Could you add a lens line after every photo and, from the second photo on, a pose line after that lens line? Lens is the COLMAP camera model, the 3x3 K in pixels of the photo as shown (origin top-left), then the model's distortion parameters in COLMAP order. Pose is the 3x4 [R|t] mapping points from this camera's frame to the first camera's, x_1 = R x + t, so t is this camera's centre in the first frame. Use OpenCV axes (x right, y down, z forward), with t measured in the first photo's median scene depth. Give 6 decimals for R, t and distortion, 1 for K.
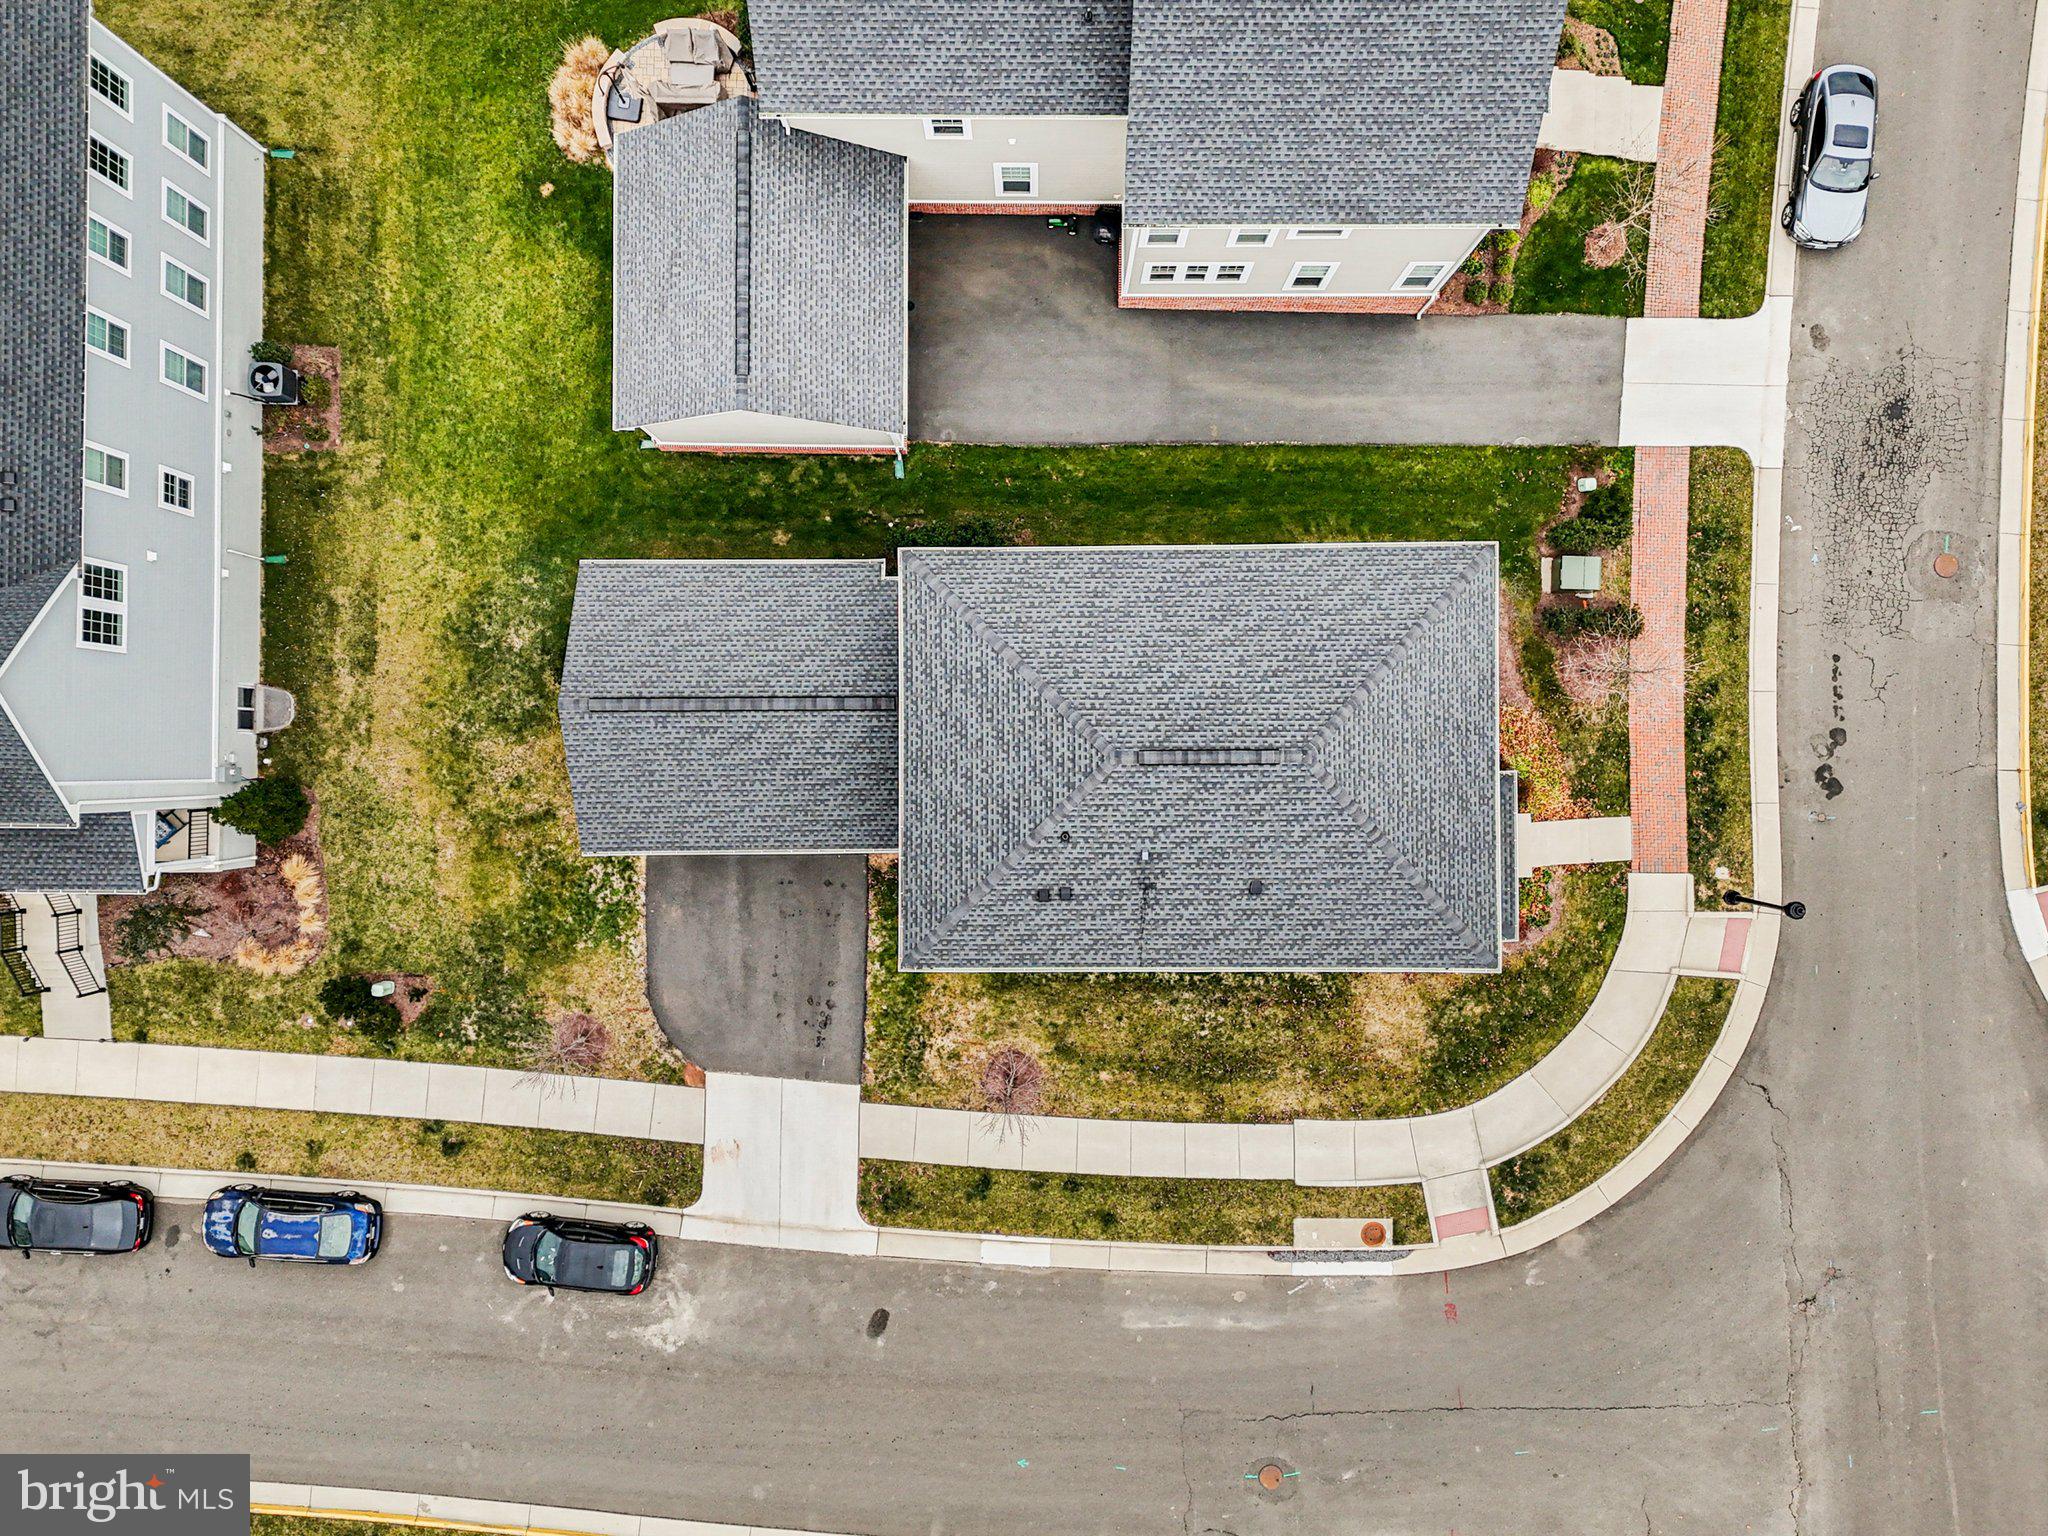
lens RADIAL K [[1514.3, 0, 1026.2], [0, 1514.3, 763.5], [0, 0, 1]] dist [0.087925, -0.097900]
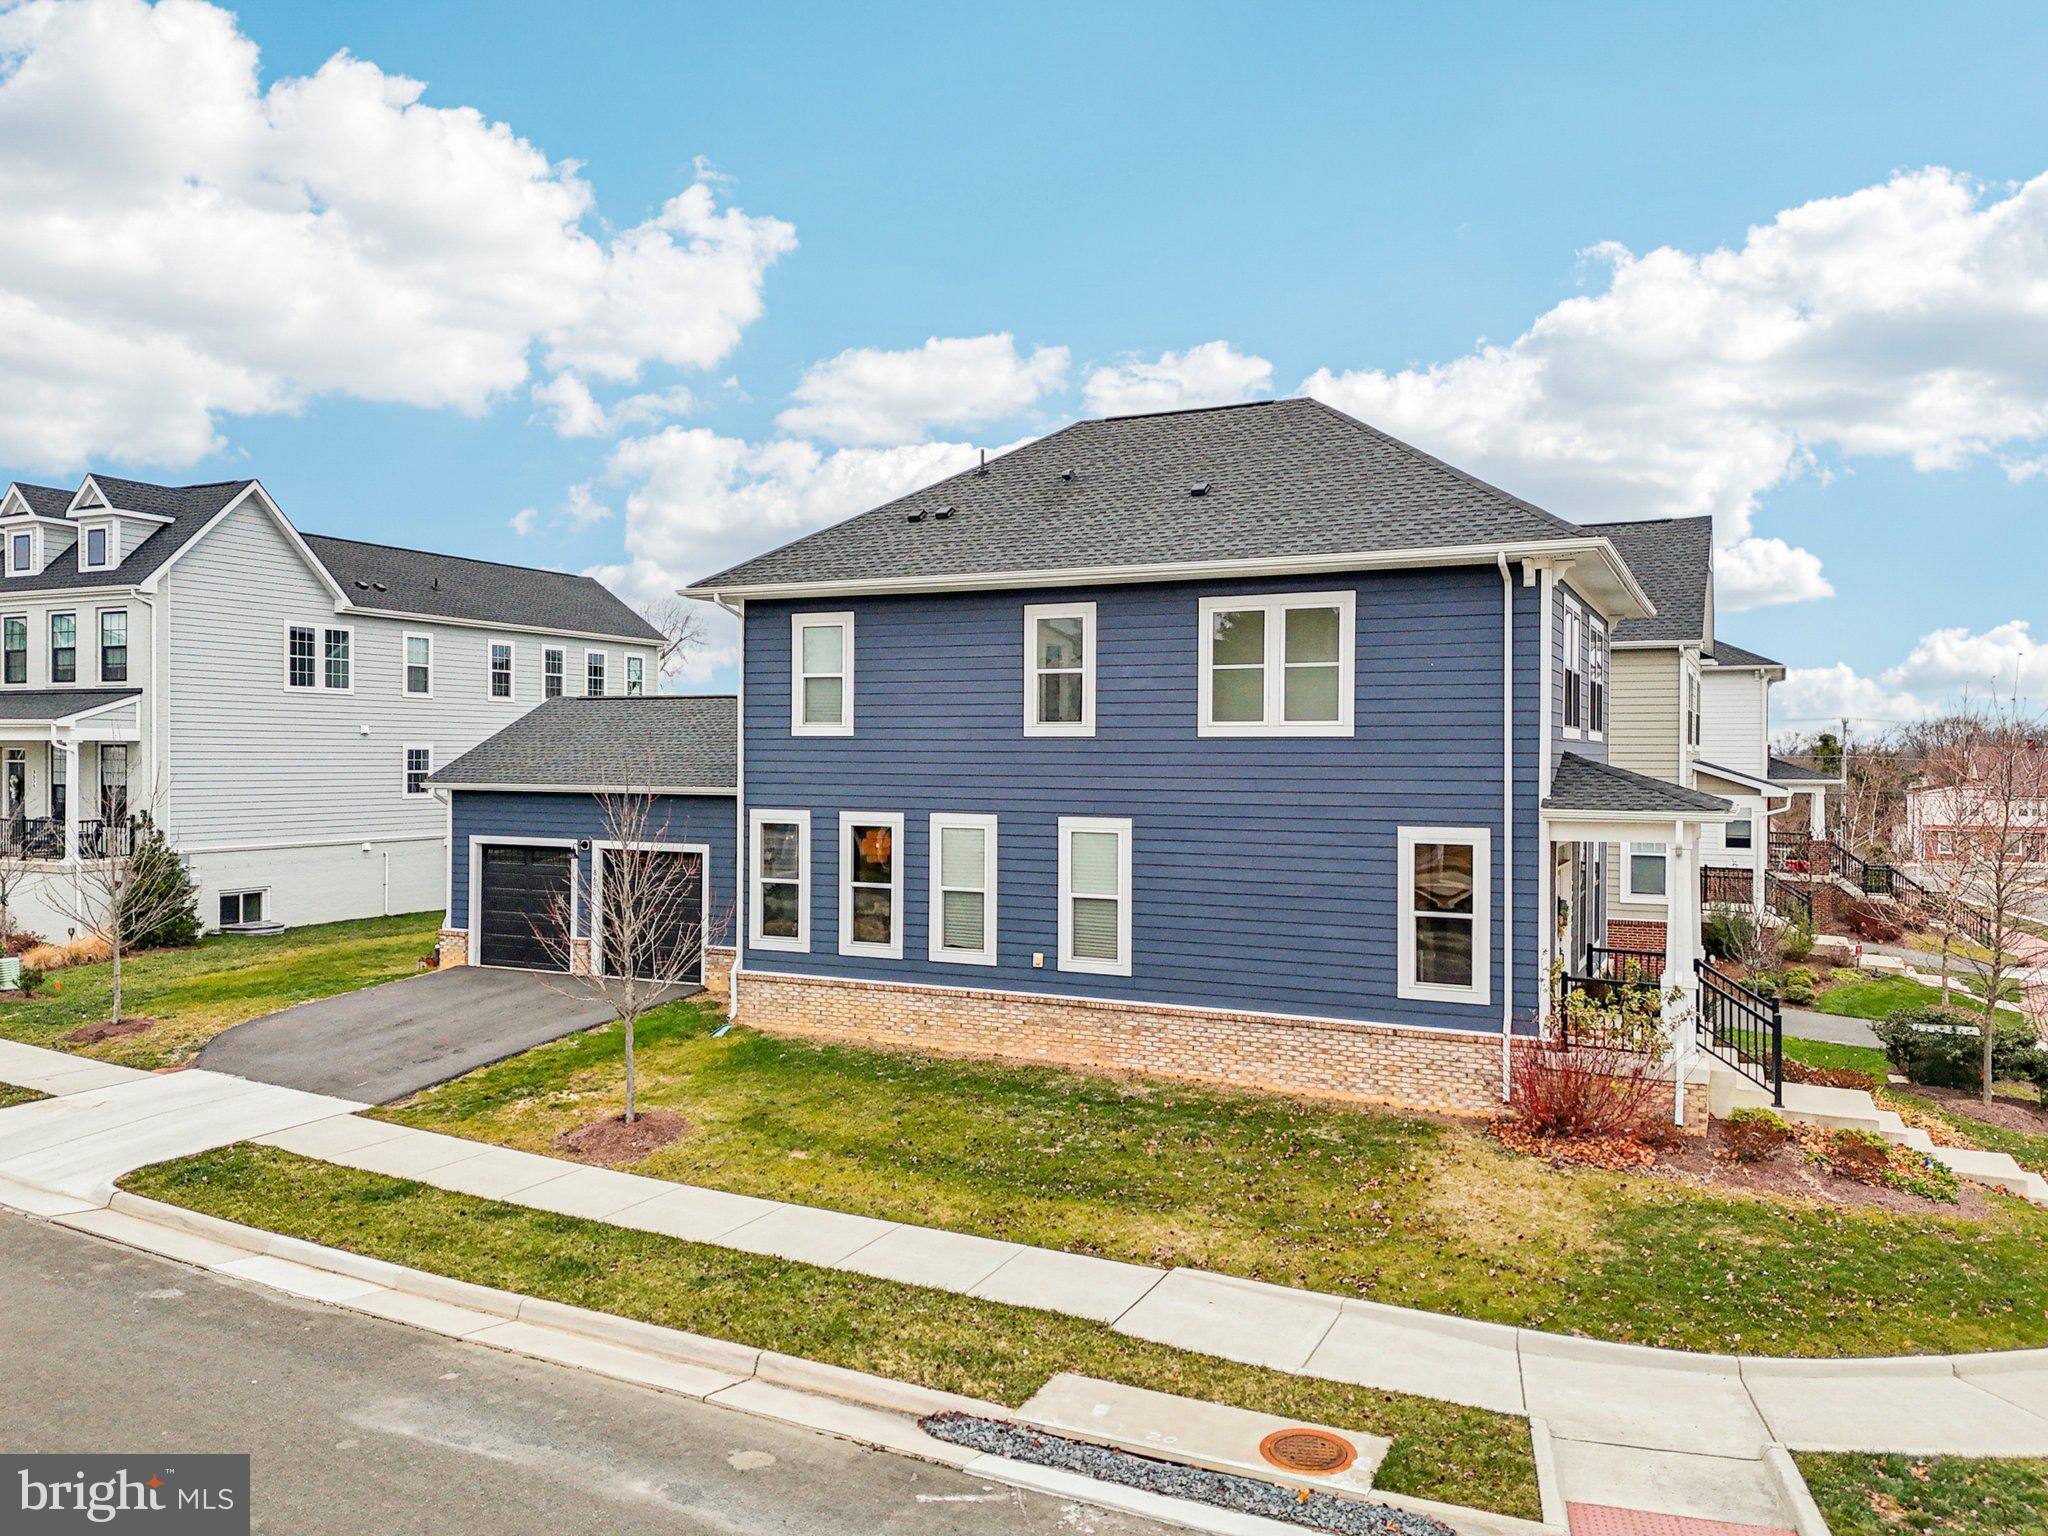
lens RADIAL K [[1514.3, 0, 1026.2], [0, 1514.3, 763.5], [0, 0, 1]] dist [0.087925, -0.097900]
pose [[0.900140, 0.012366, -0.435425, 0.297829], [-0.435591, 0.018962, -0.899945, 0.566548], [-0.002872, 0.999744, 0.022455, 0.875960]]
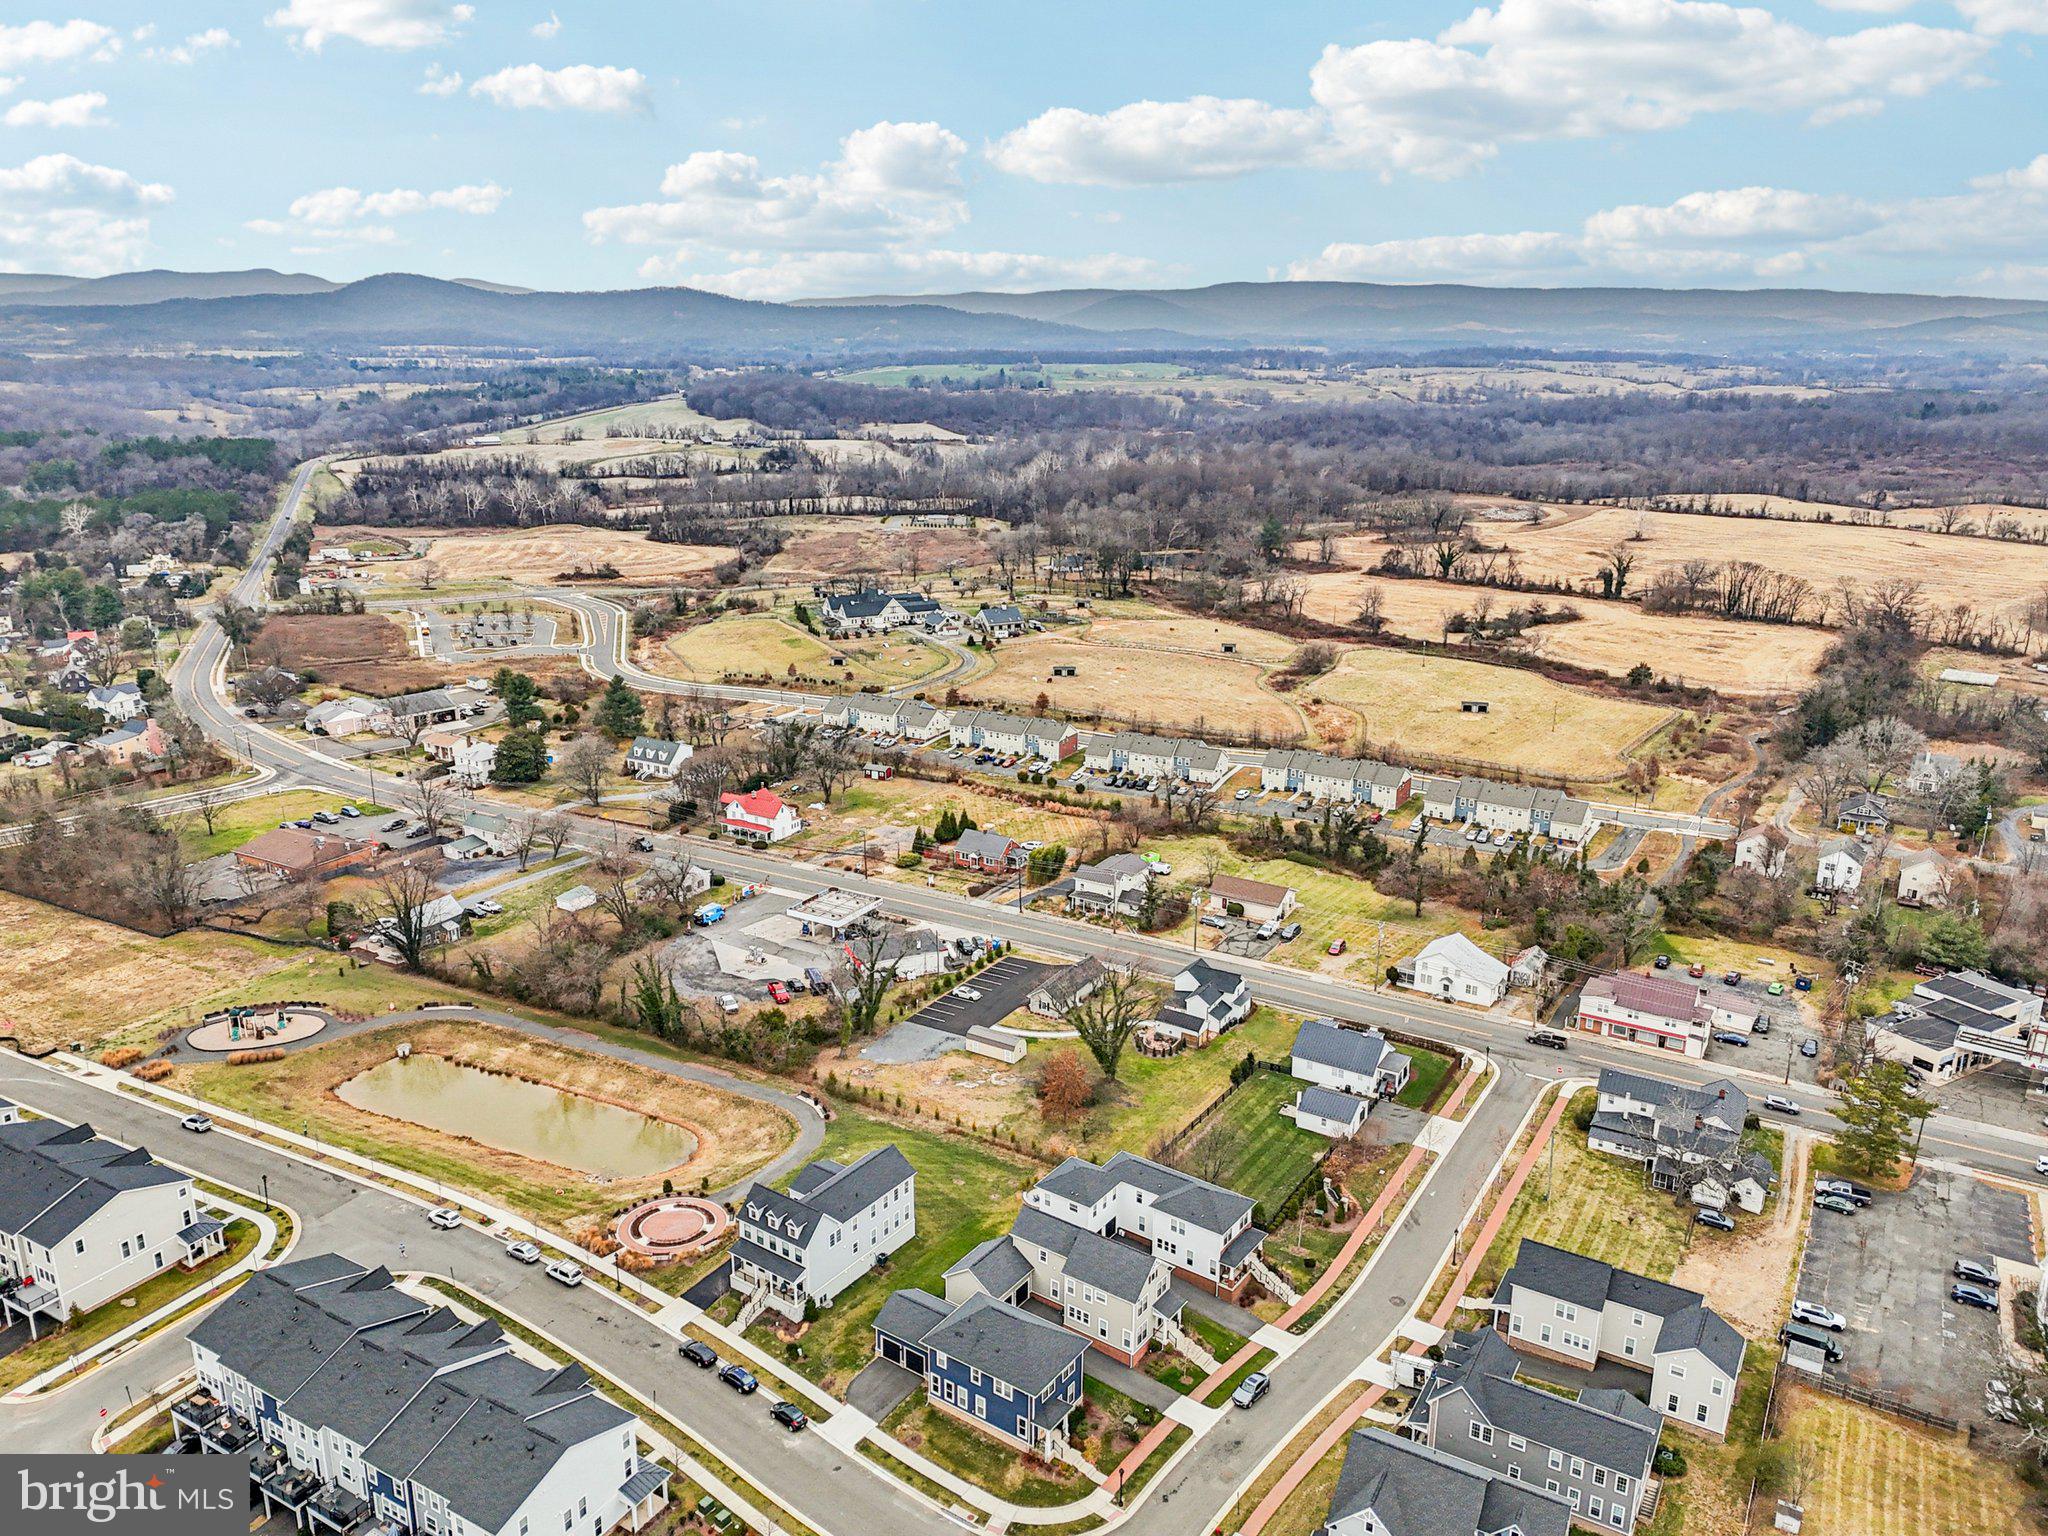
lens RADIAL K [[1514.3, 0, 1026.2], [0, 1514.3, 763.5], [0, 0, 1]] dist [0.087925, -0.097900]
pose [[0.820623, 0.174425, -0.544199, 1.814023], [-0.571467, 0.247944, -0.782272, 2.388953], [-0.001517, 0.952943, 0.303147, -1.503839]]
